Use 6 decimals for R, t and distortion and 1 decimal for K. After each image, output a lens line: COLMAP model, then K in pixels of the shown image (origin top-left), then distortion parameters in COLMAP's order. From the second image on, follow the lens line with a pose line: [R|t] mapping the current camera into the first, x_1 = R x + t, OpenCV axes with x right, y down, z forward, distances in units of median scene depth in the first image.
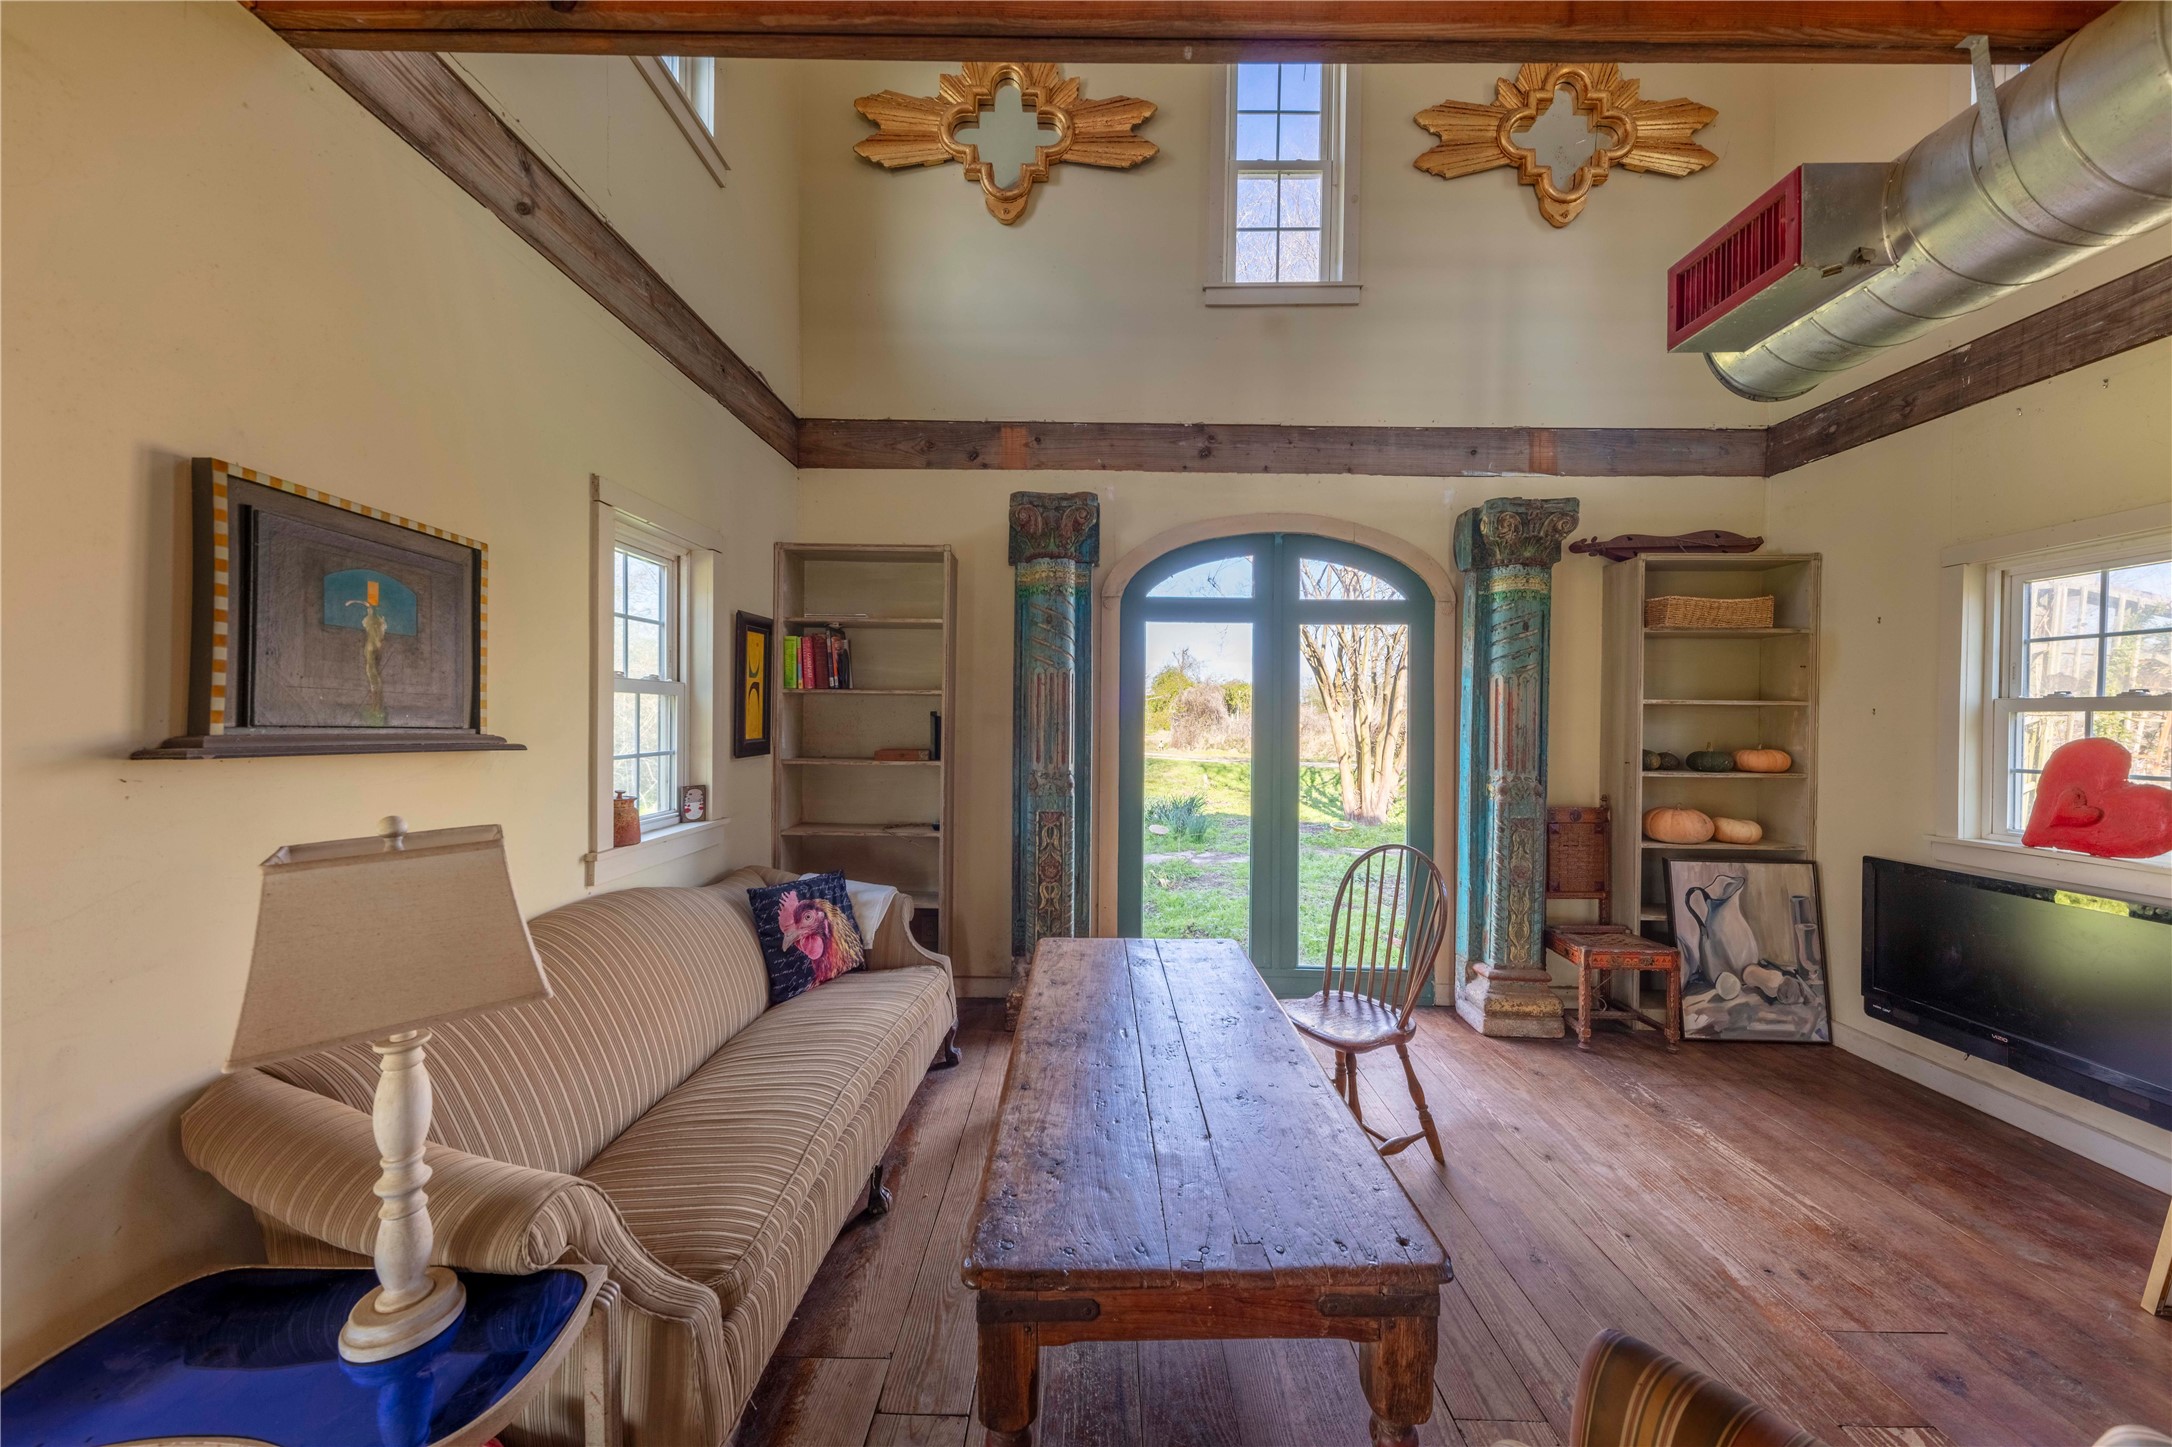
lens RADIAL K [[747.9, 0, 1089.5], [0, 747.9, 725.9], [0, 0, 1]] dist [0.004044, -0.002088]
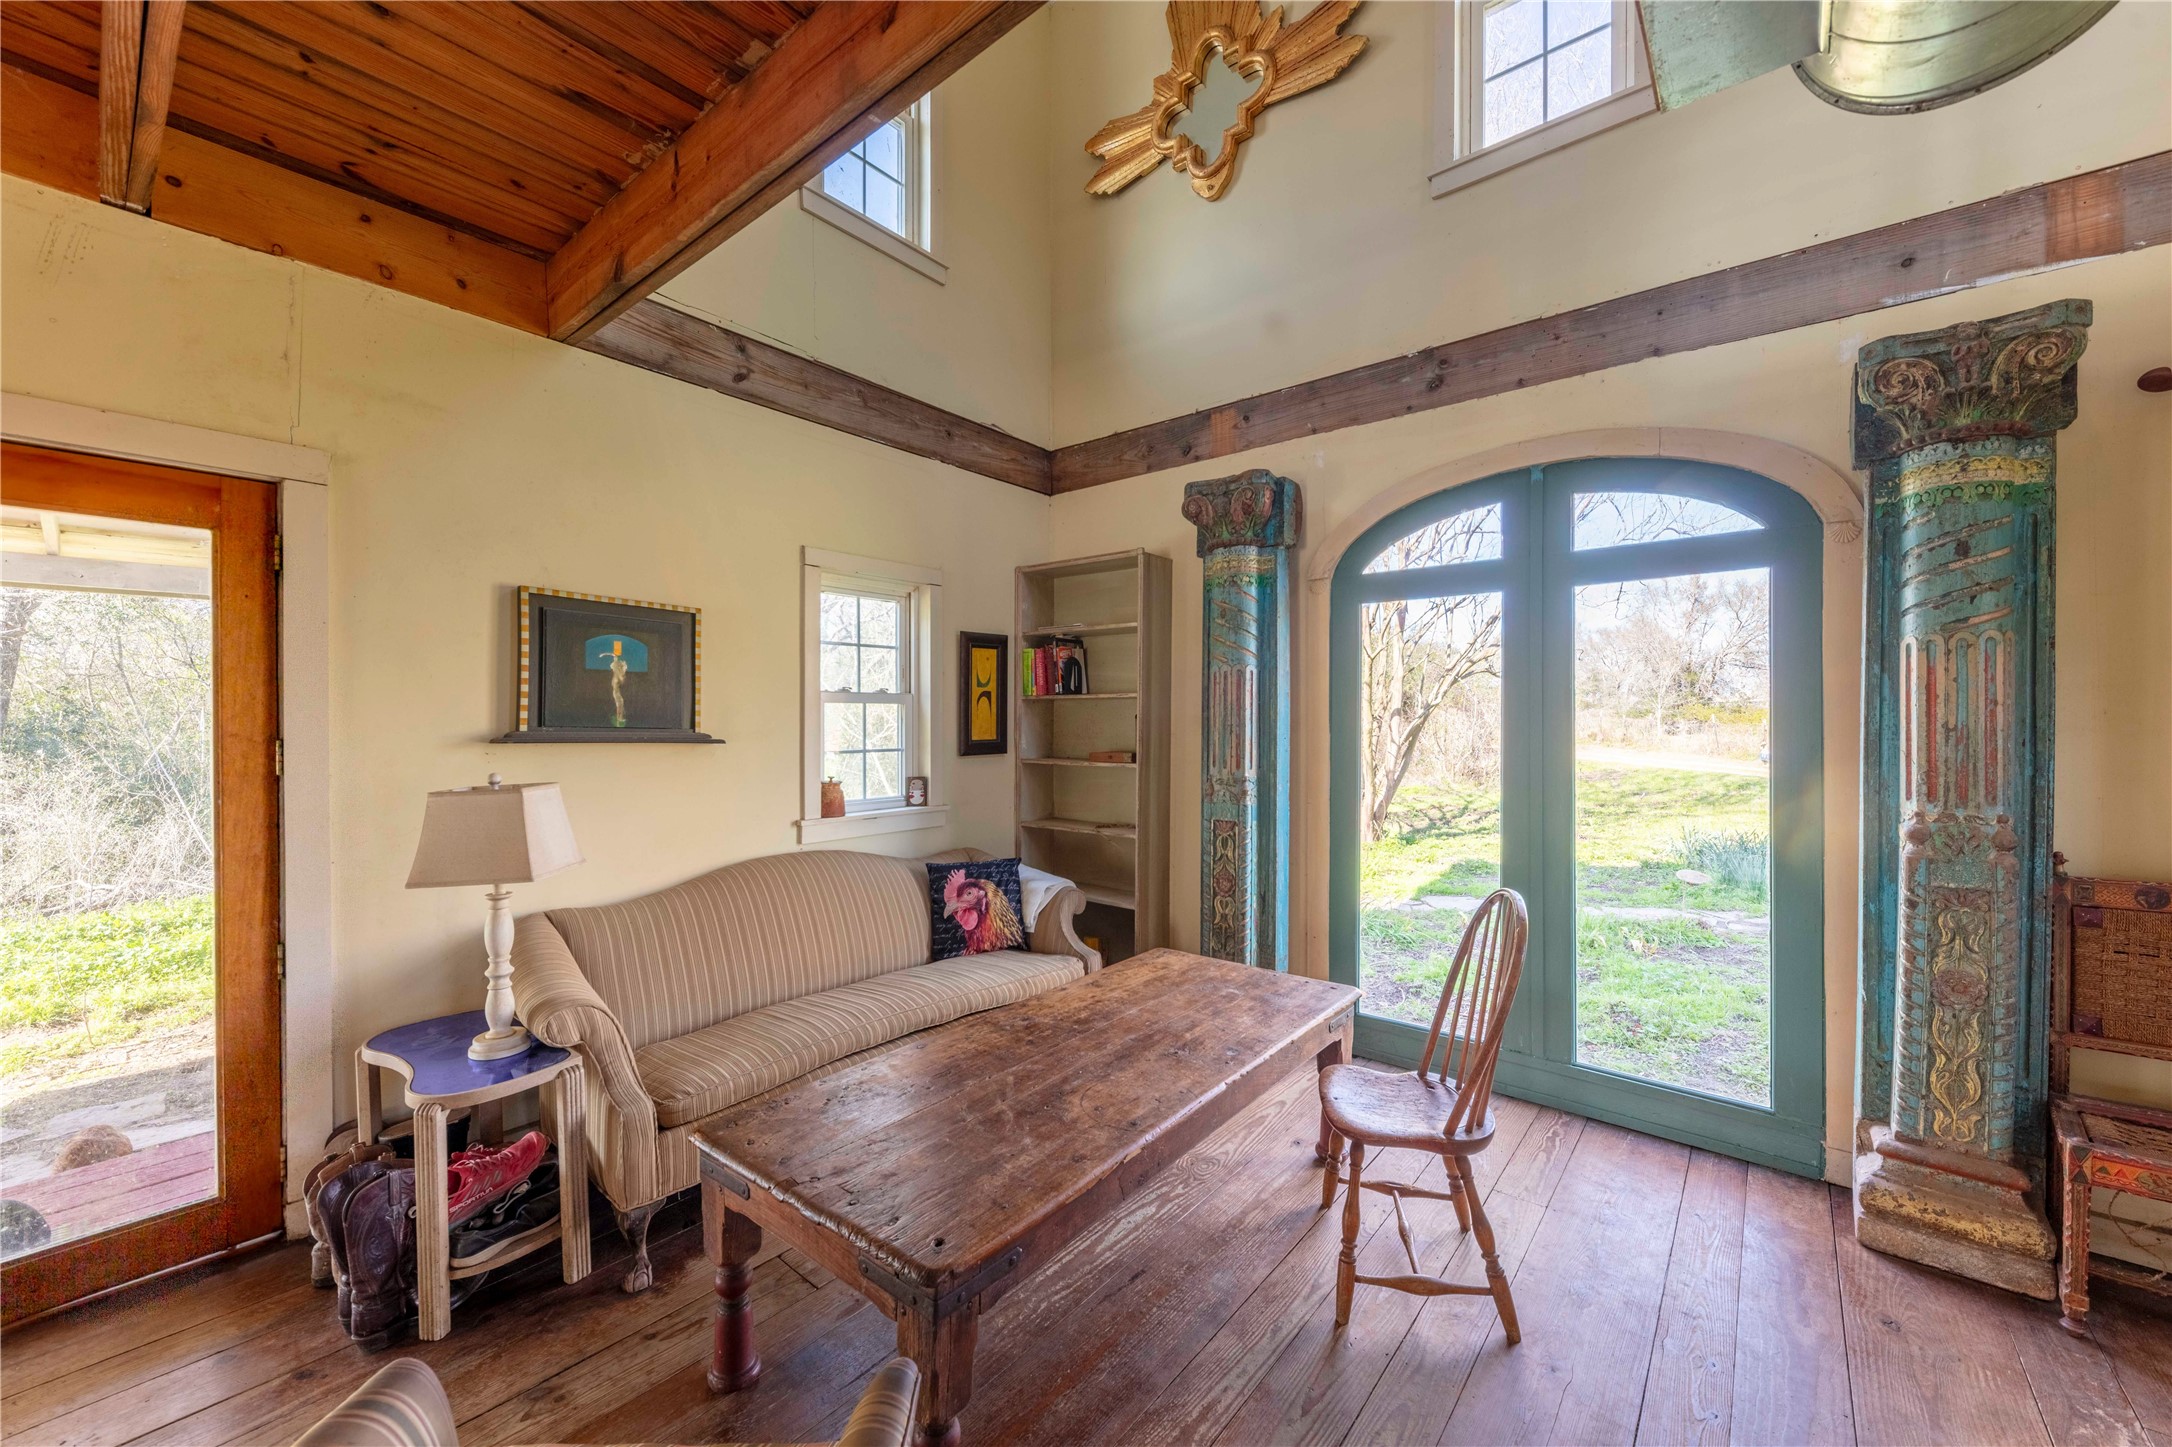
lens RADIAL K [[818.9, 0, 1082.2], [0, 818.9, 728.7], [0, 0, 1]] dist [-0.001083, -0.001586]
pose [[0.775478, -0.003506, -0.631365, 0.446855], [0.000107, 0.999985, -0.005421, 0.006197], [0.631374, 0.004137, 0.775467, 0.100892]]
